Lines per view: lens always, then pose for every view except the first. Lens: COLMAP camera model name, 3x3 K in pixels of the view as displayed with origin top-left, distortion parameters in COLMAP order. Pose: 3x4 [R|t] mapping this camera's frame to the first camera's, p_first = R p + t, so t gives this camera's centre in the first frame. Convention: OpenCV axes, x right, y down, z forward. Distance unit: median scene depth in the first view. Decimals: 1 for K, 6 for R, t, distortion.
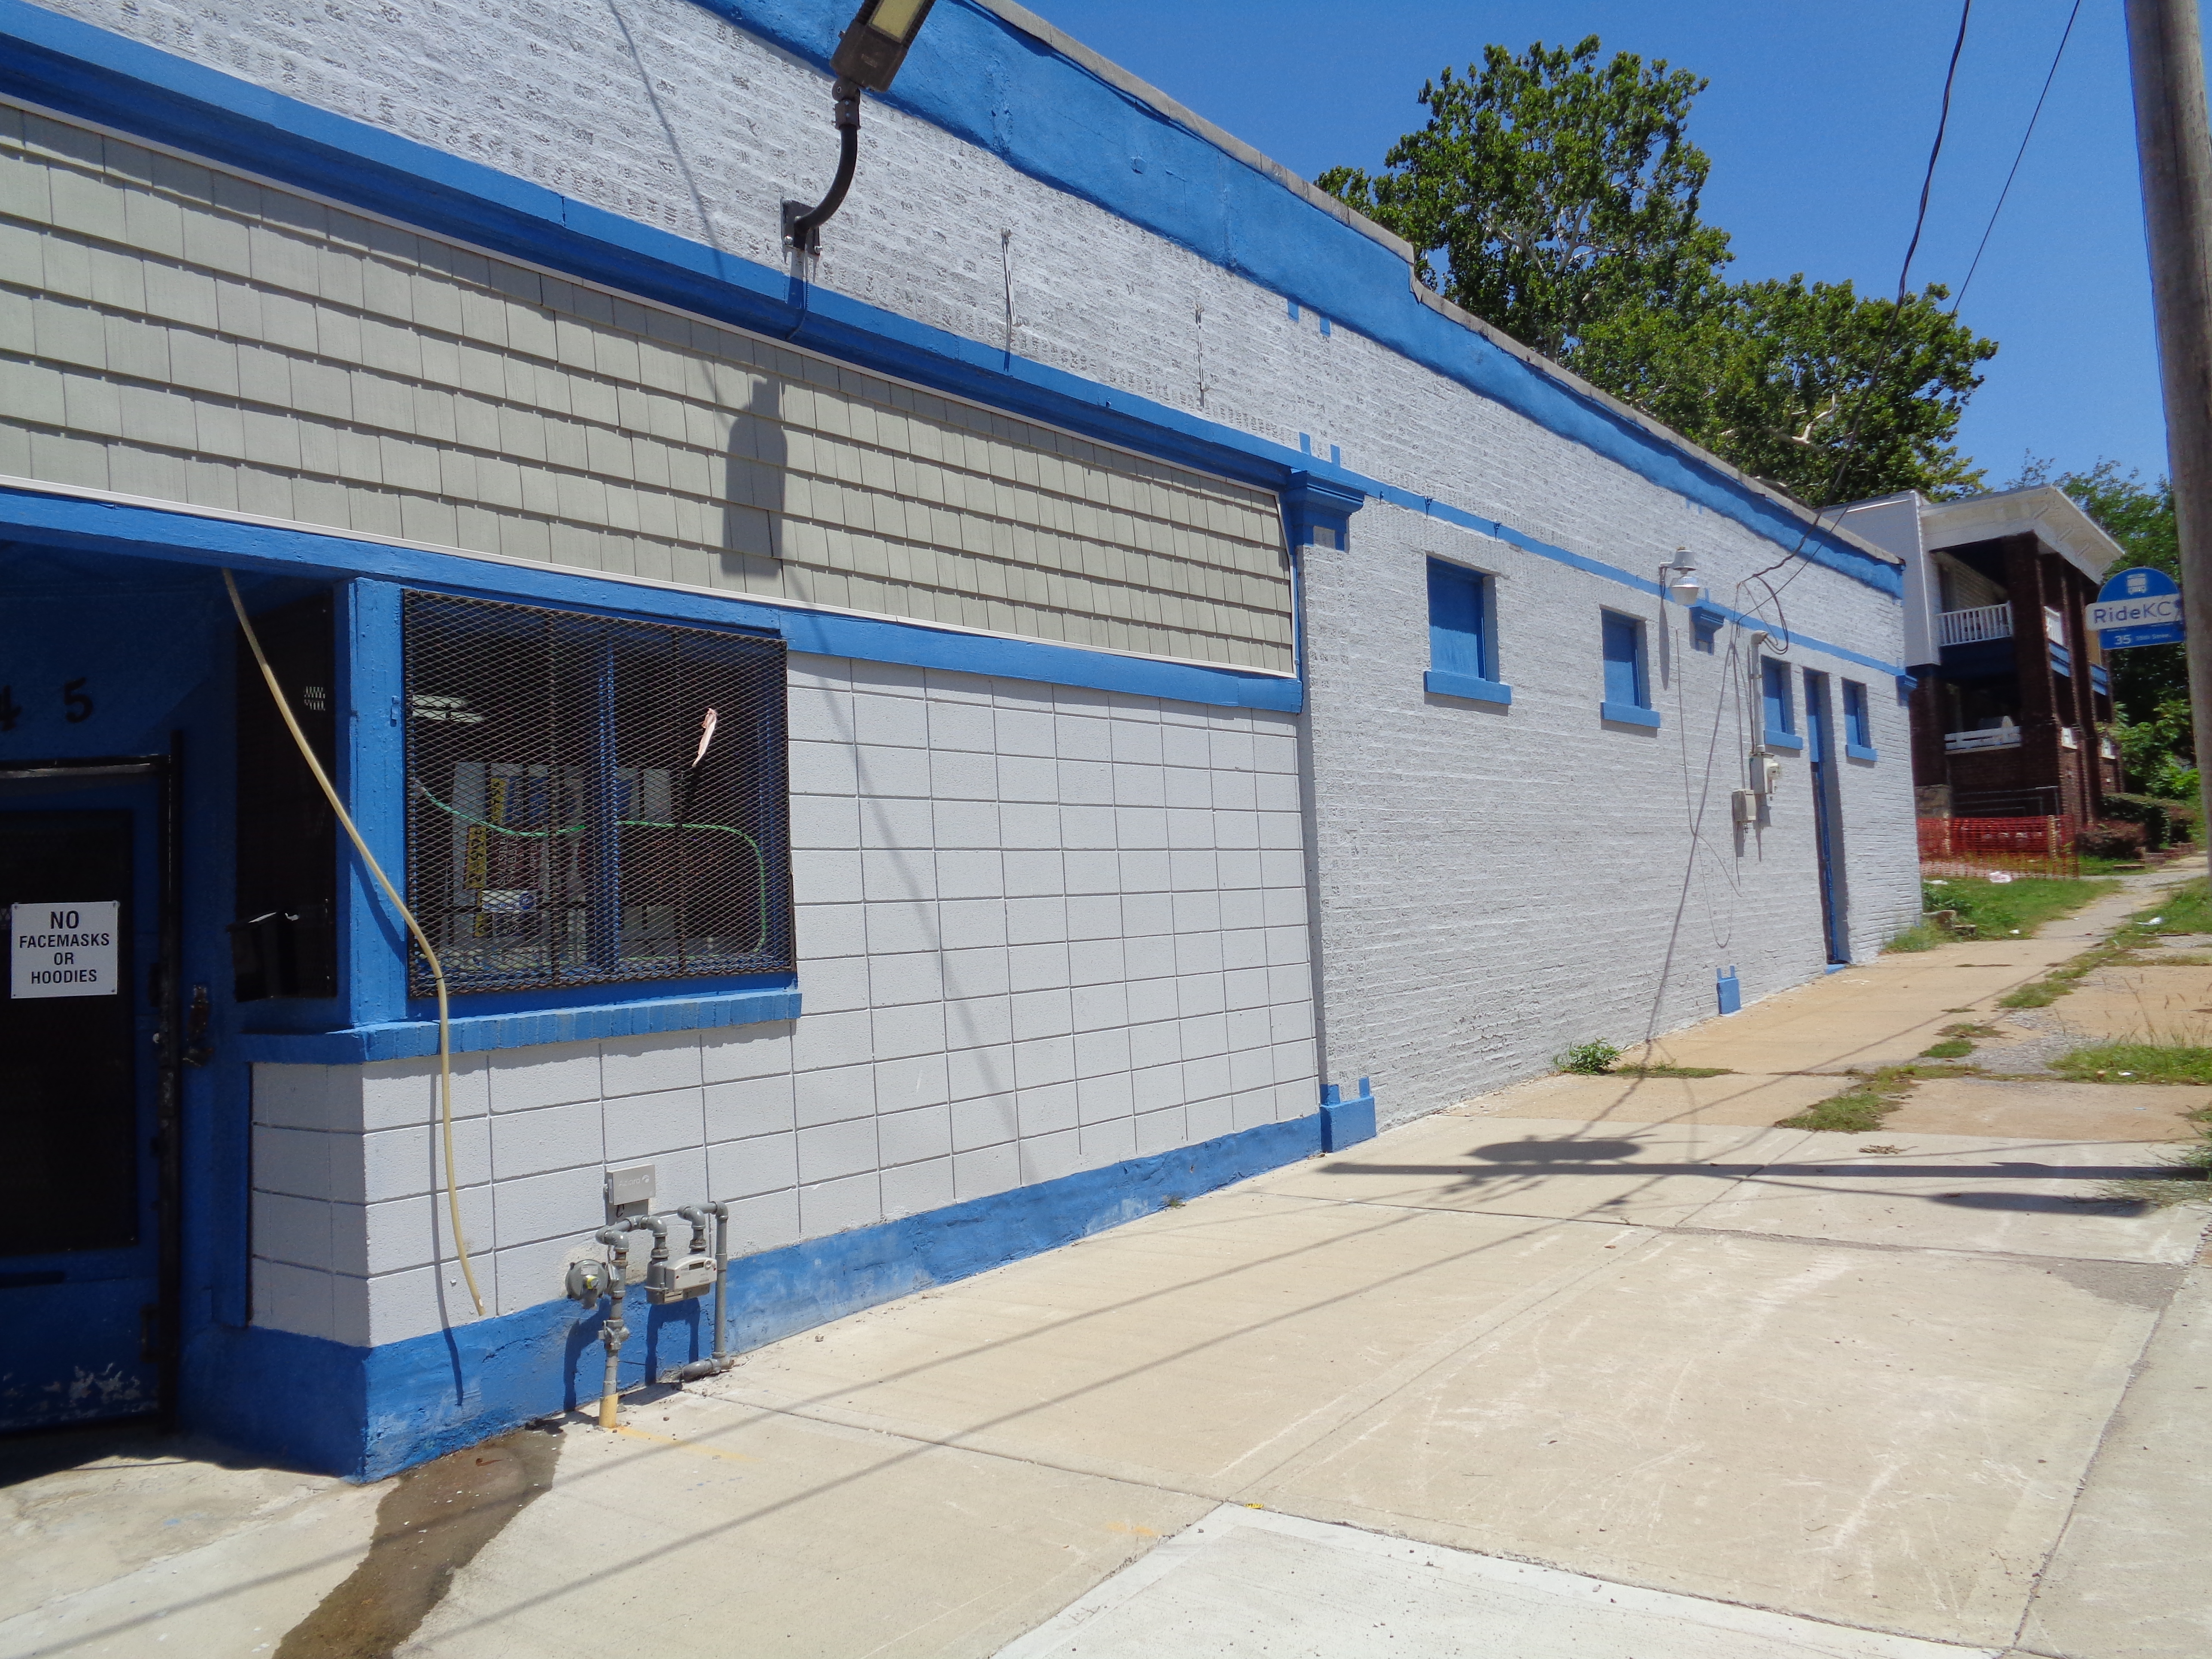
lens RADIAL K [[1671.6, 0, 1098.5], [0, 1671.6, 814.1], [0, 0, 1]] dist [0.006531, -0.010882]
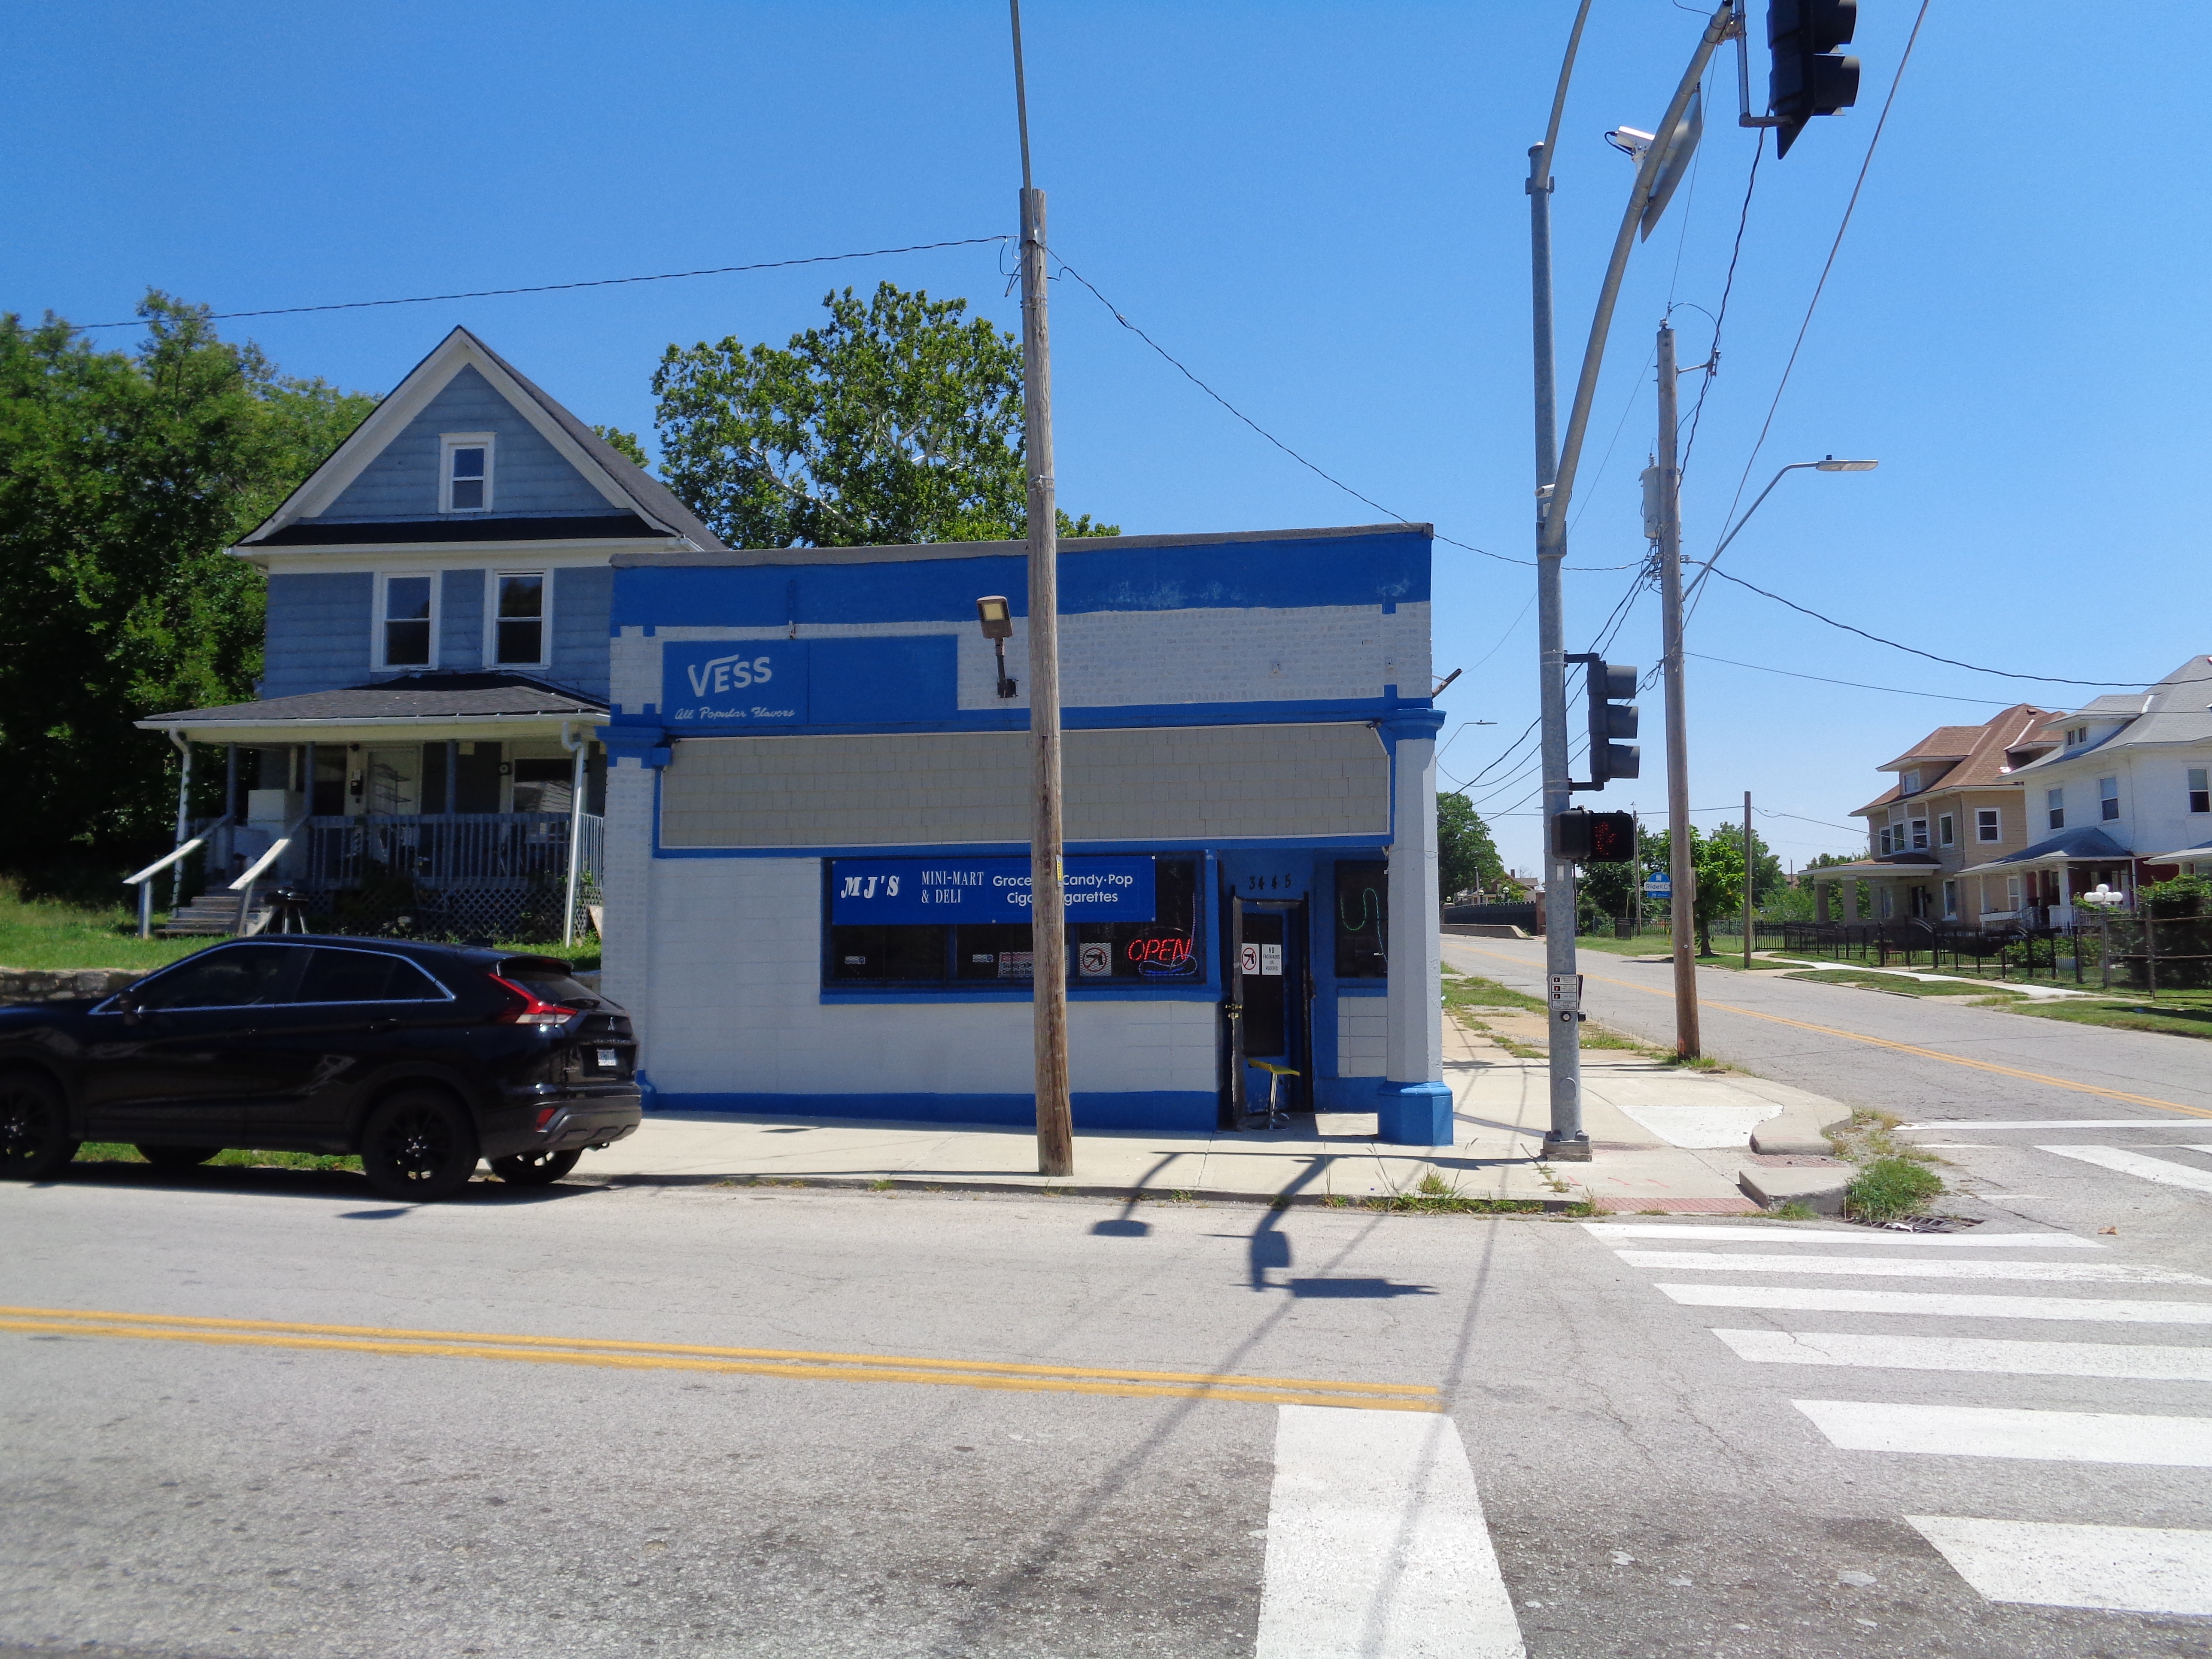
lens RADIAL K [[1671.6, 0, 1118.5], [0, 1671.6, 826.4], [0, 0, 1]] dist [0.006531, -0.010882]
pose [[0.841424, 0.095708, 0.531832, -0.936570], [-0.076241, 0.995372, -0.058502, 0.014329], [-0.534970, 0.008677, 0.844827, -0.544571]]
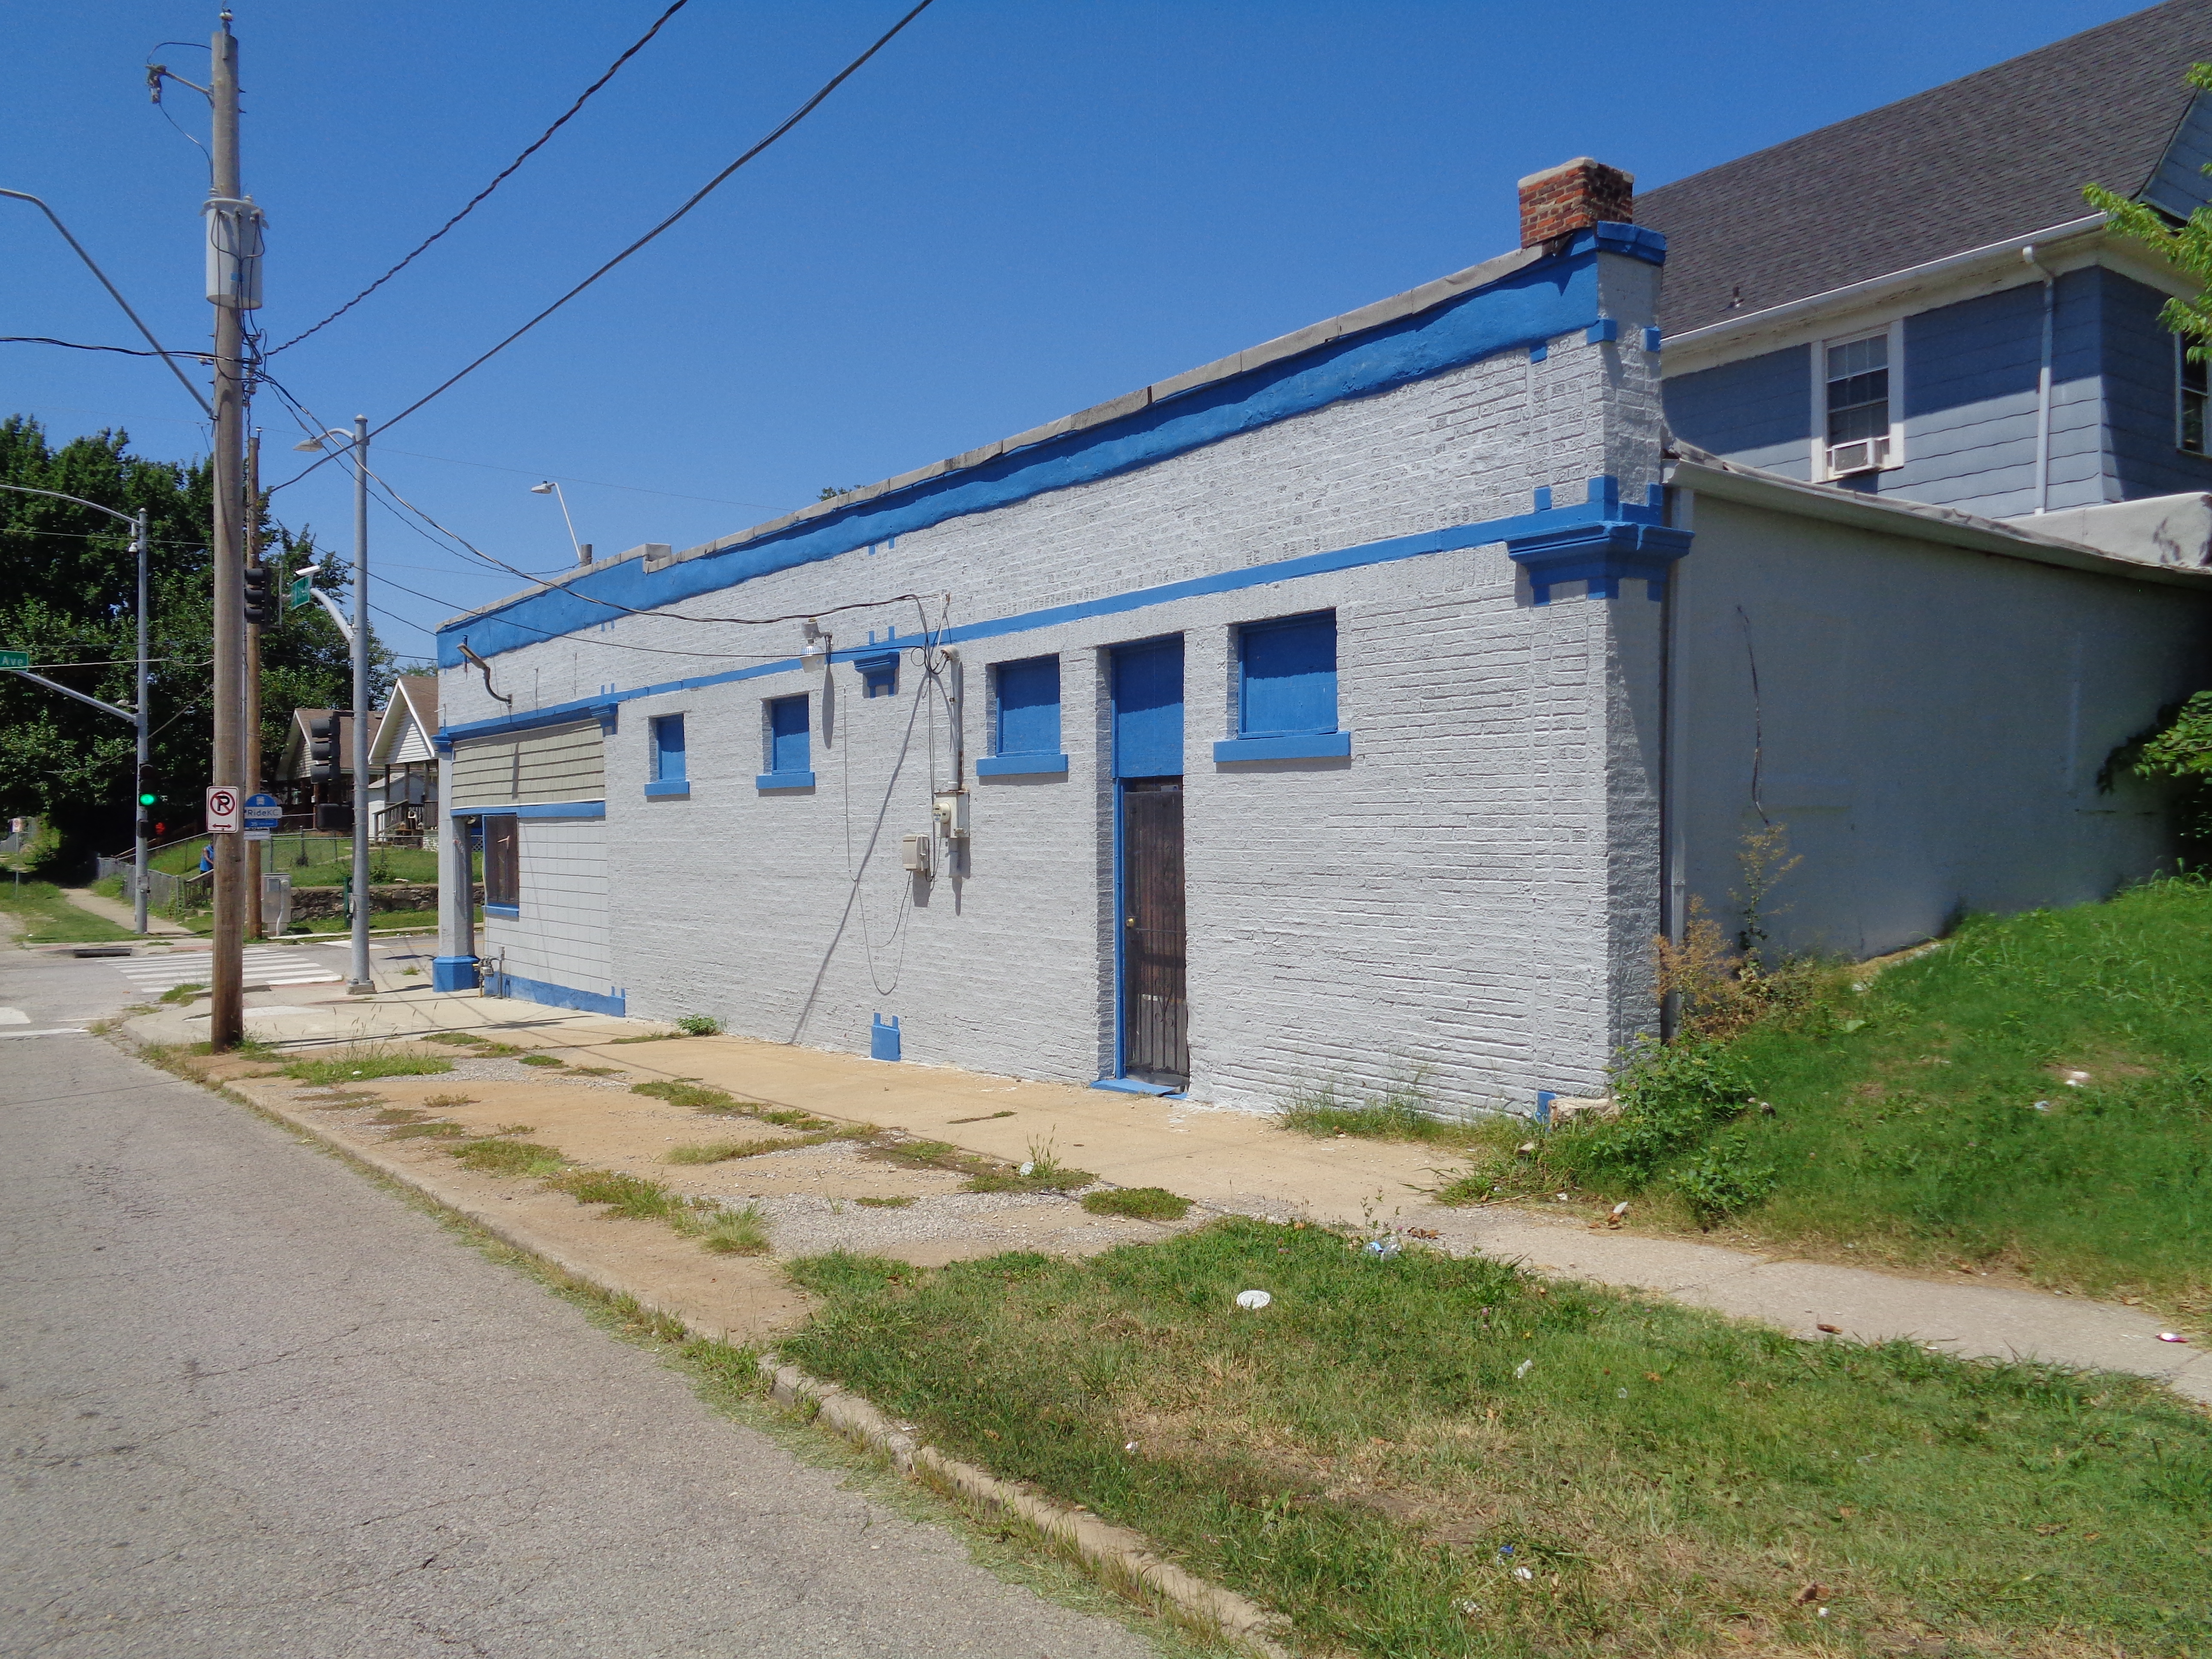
lens RADIAL K [[1671.6, 0, 1099.9], [0, 1671.6, 832.8], [0, 0, 1]] dist [0.006531, -0.010882]
pose [[-0.278317, 0.053097, -0.959021, 1.241001], [0.073425, 0.996725, 0.033876, -0.039470], [0.957679, -0.060987, -0.281304, 1.356460]]
